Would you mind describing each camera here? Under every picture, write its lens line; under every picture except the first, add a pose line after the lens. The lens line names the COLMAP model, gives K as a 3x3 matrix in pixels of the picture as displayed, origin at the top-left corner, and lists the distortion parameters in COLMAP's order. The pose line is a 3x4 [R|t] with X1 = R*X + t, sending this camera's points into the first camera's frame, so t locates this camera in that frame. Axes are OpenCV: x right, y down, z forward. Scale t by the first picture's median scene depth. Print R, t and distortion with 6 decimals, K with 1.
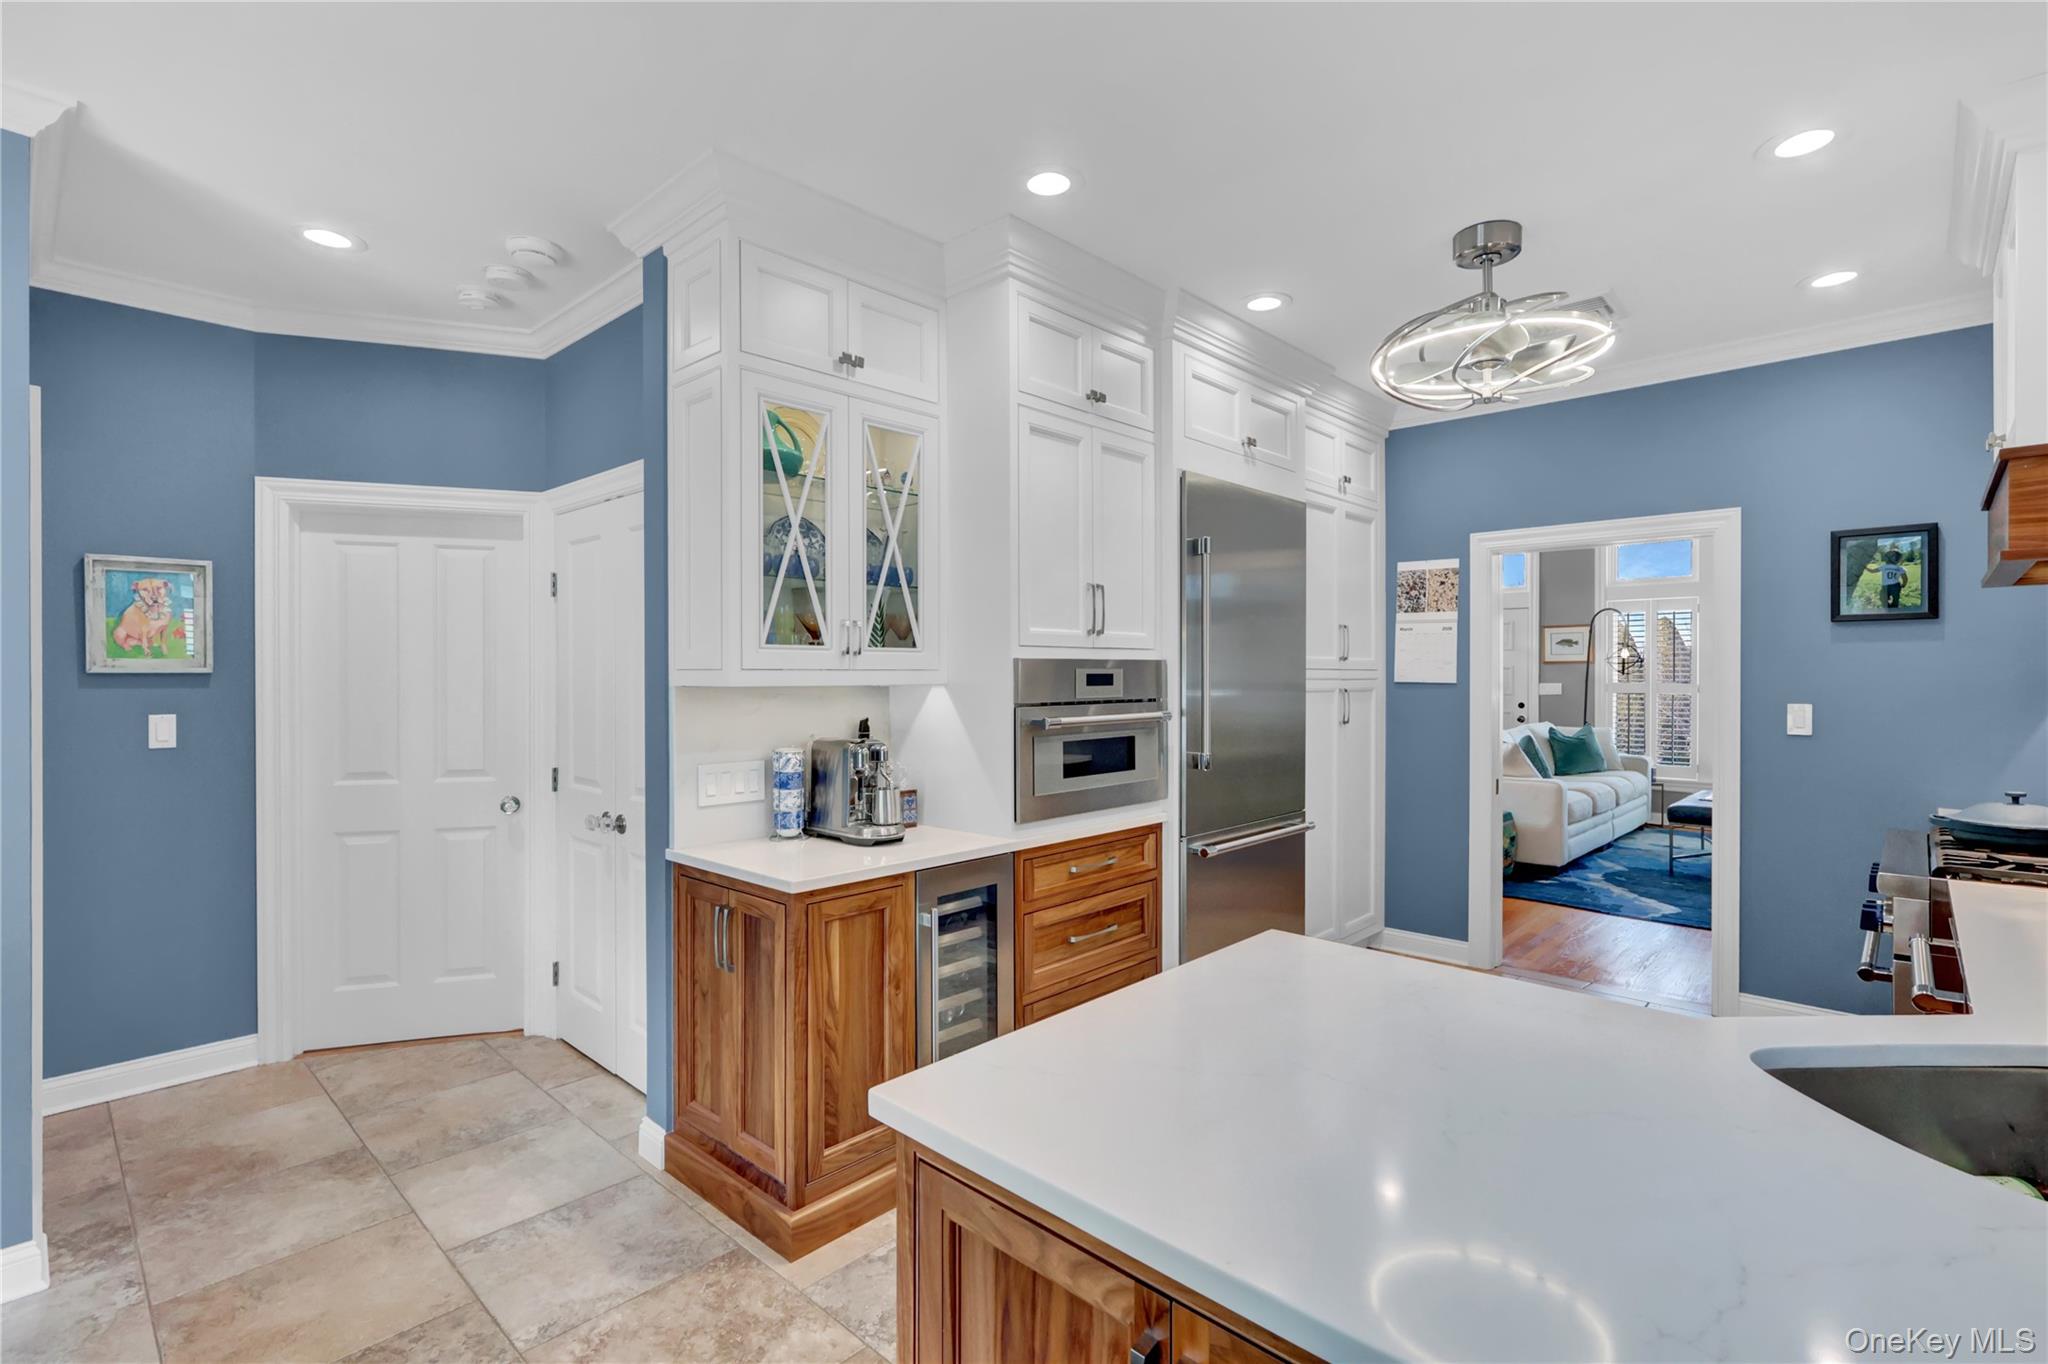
lens RADIAL K [[948.5, 0, 1023.6], [0, 948.5, 679.7], [0, 0, 1]] dist [-0.001737, 0.001311]
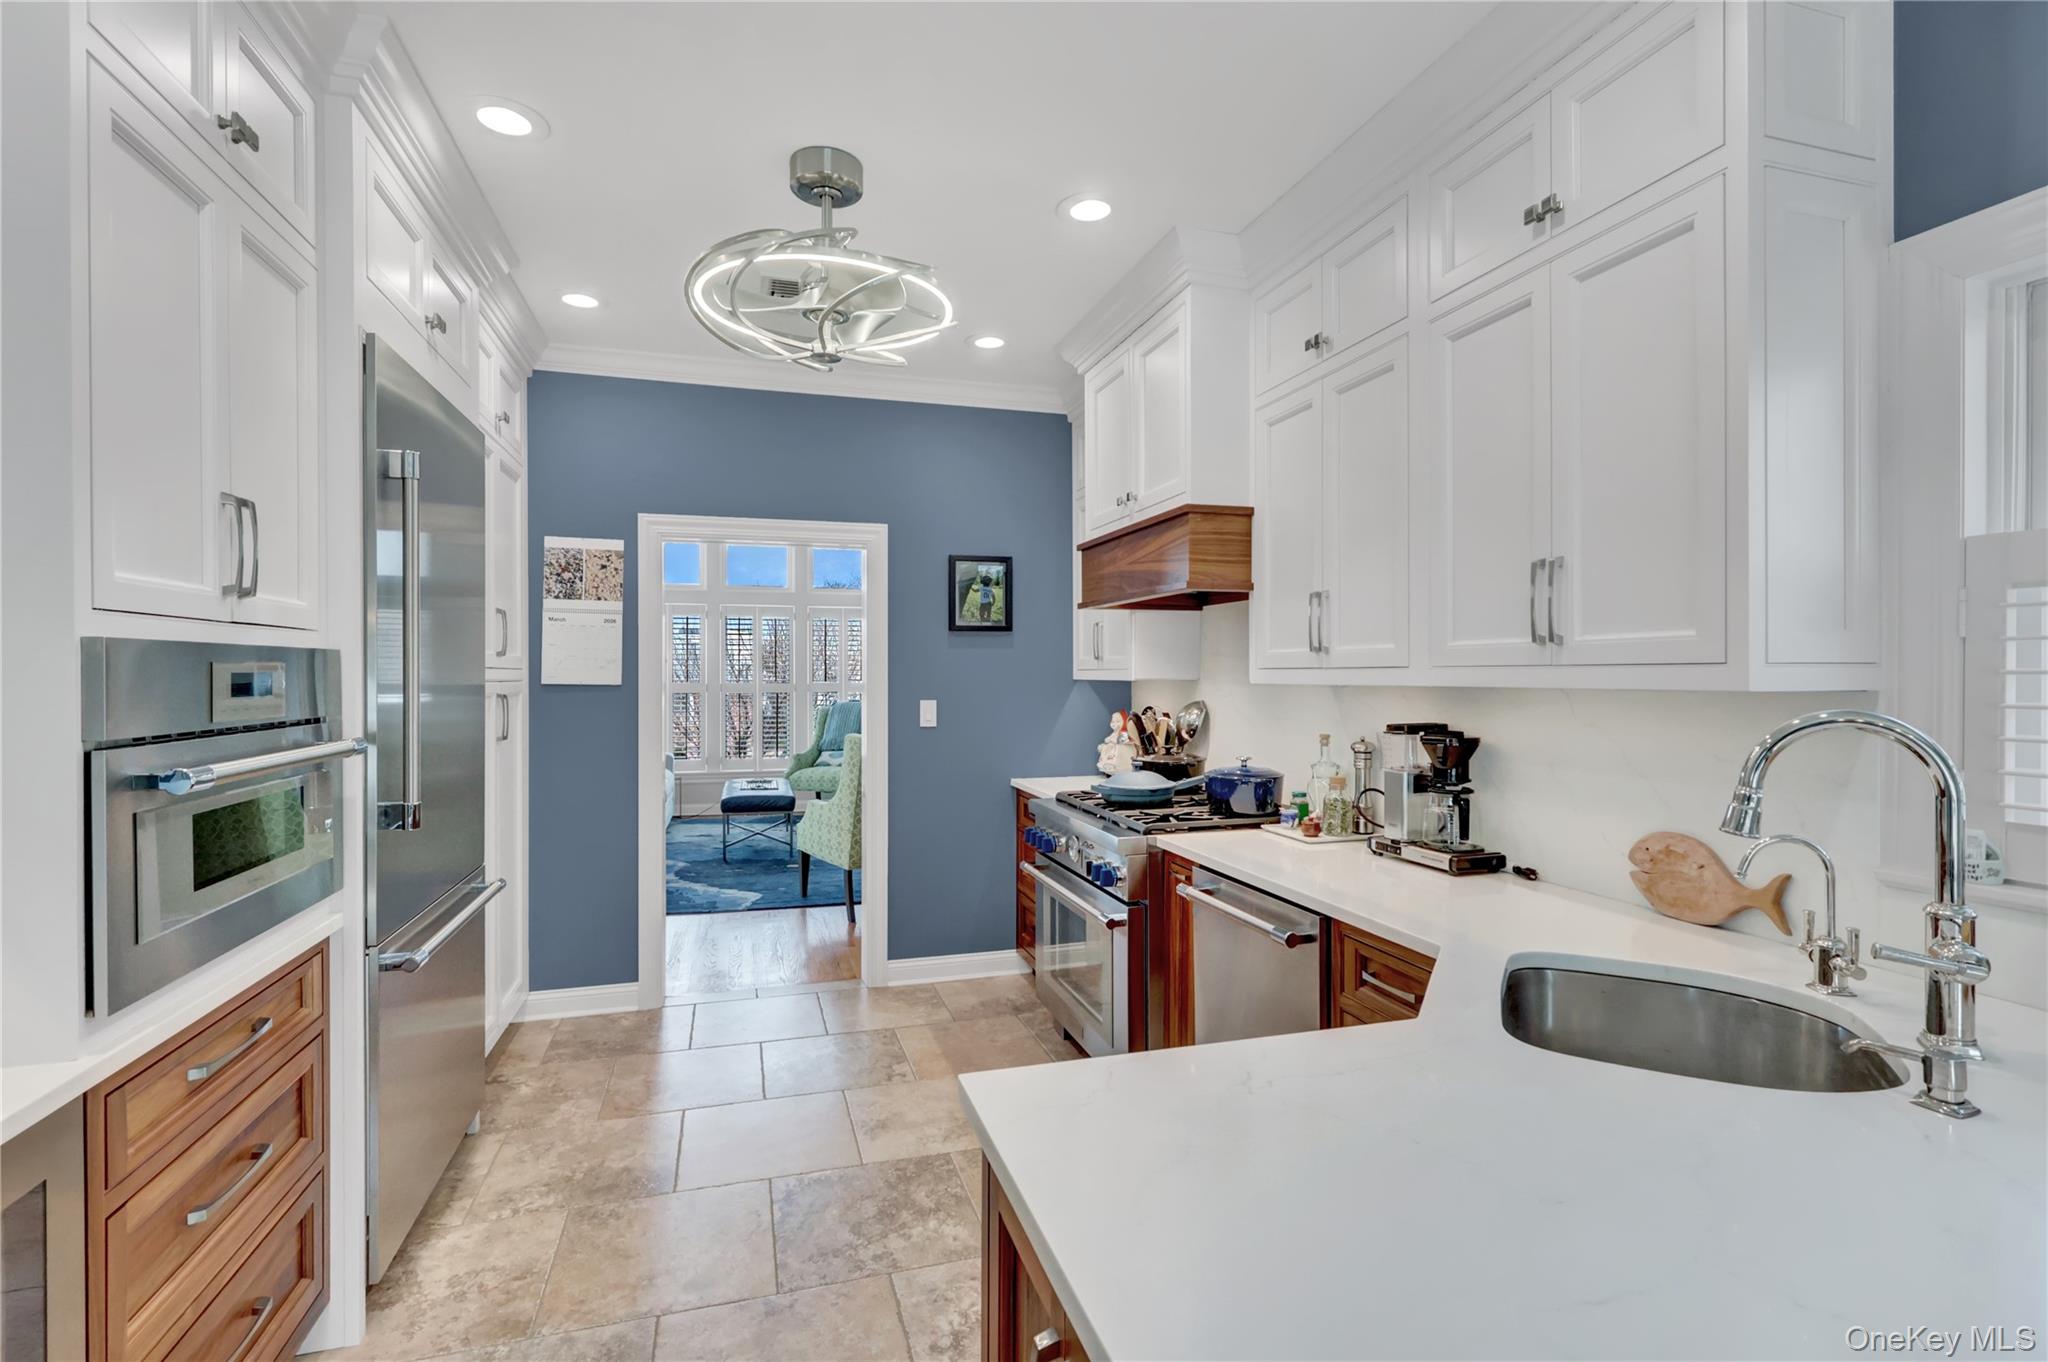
lens RADIAL K [[948.5, 0, 1026.0], [0, 948.5, 679.0], [0, 0, 1]] dist [-0.001737, 0.001311]
pose [[0.496928, -0.003626, 0.867784, -0.143321], [0.004749, 0.999988, 0.001459, -0.001612], [-0.867779, 0.003396, 0.496940, 0.345118]]
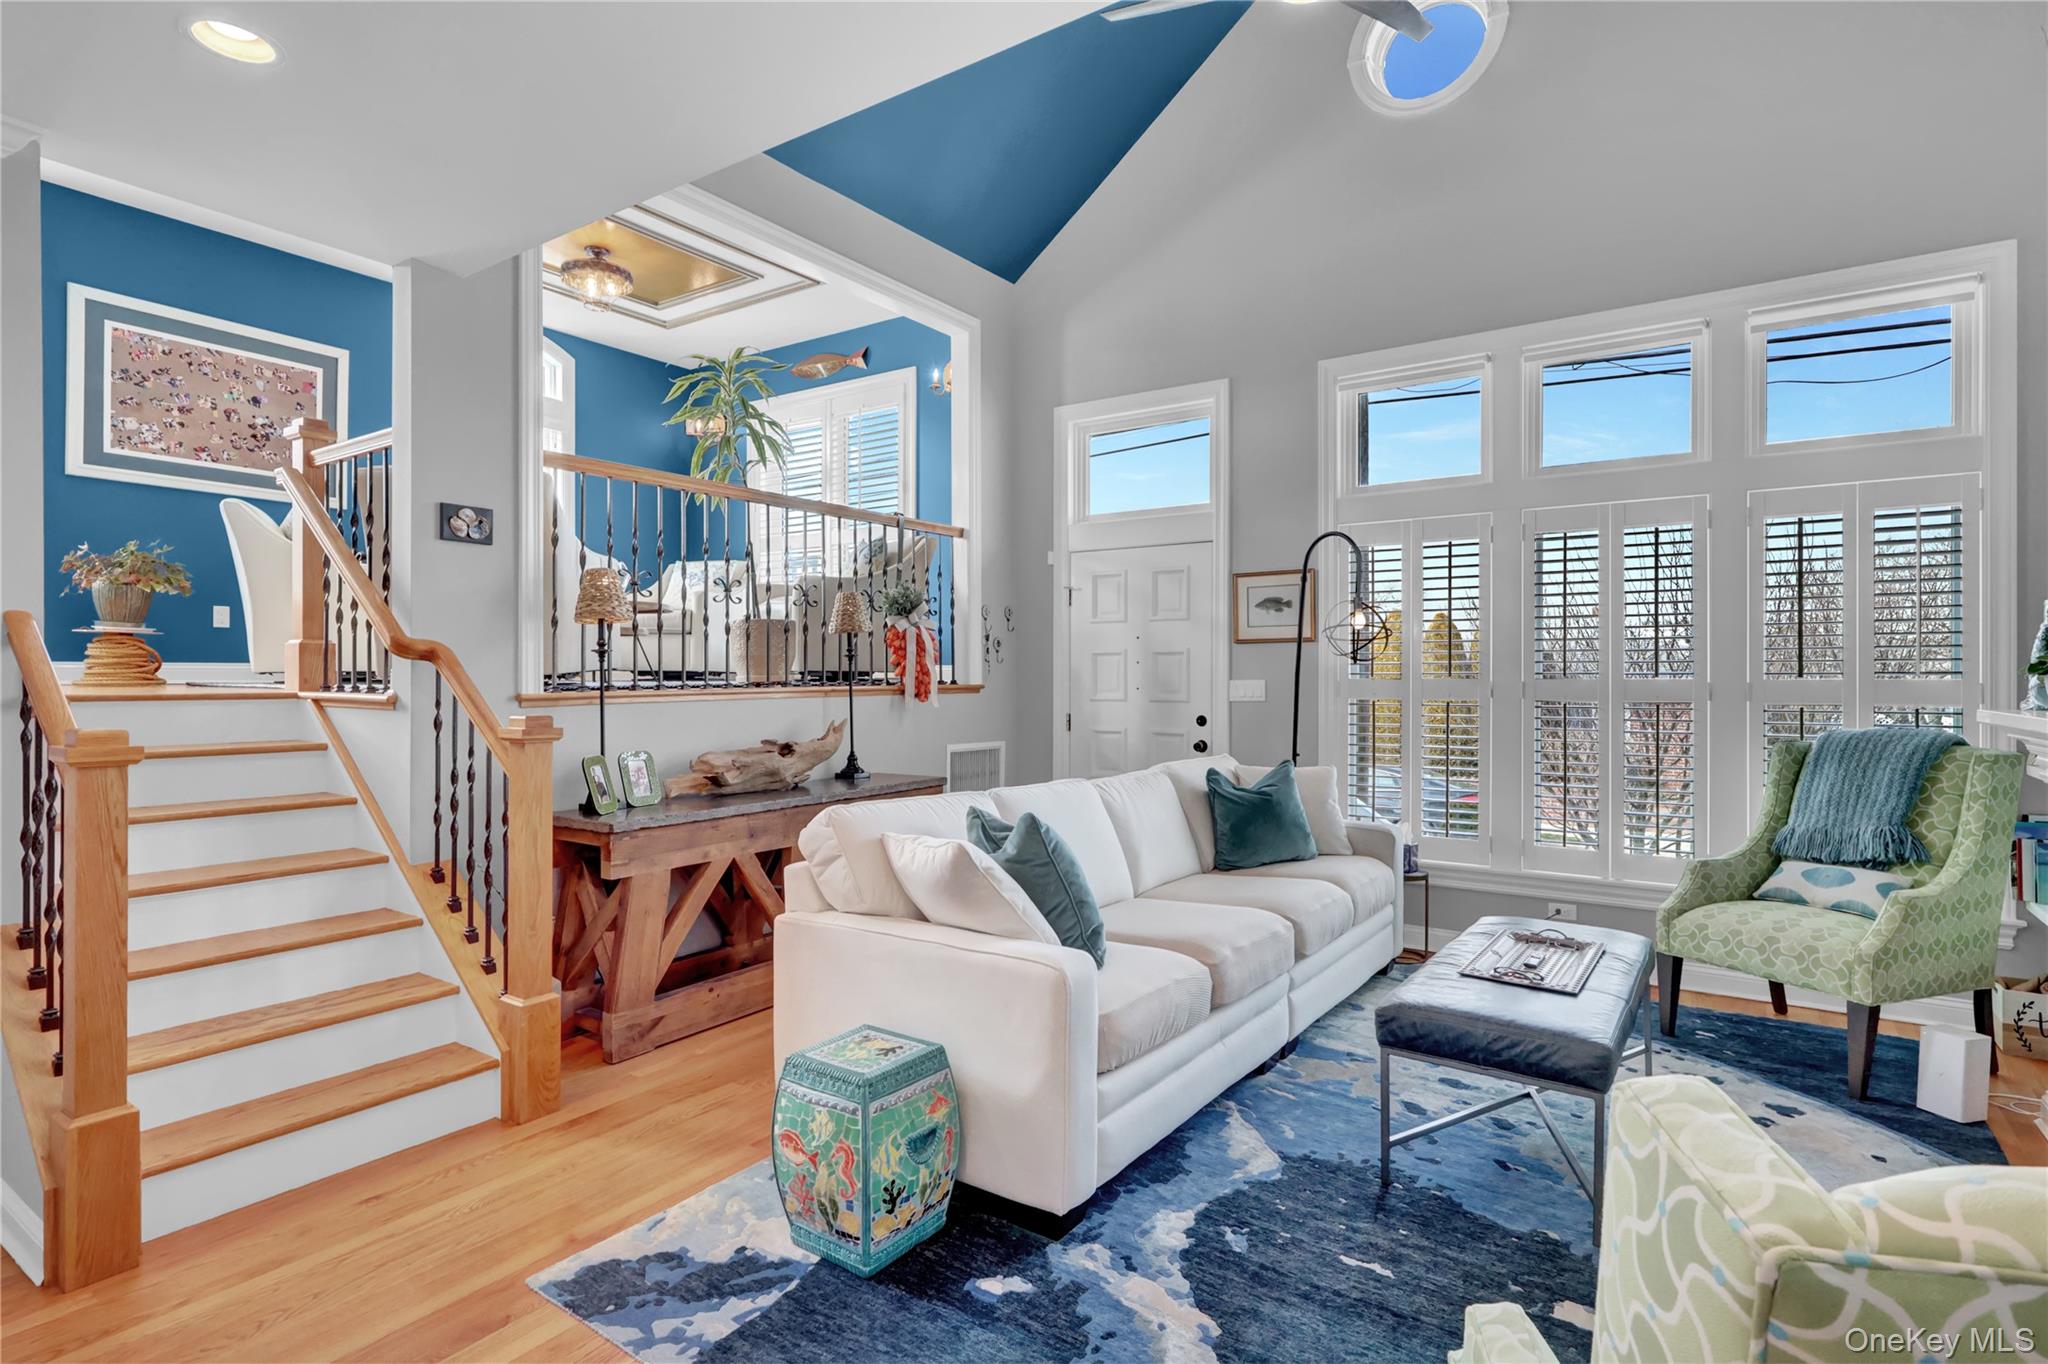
lens RADIAL K [[1044.5, 0, 1018.6], [0, 1044.5, 676.1], [0, 0, 1]] dist [0.003738, -0.000783]
pose [[0.988671, 0.000215, 0.150098, 0.951480], [0.000351, 0.999993, -0.003744, 0.010750], [-0.150098, 0.003755, 0.988664, 1.215837]]
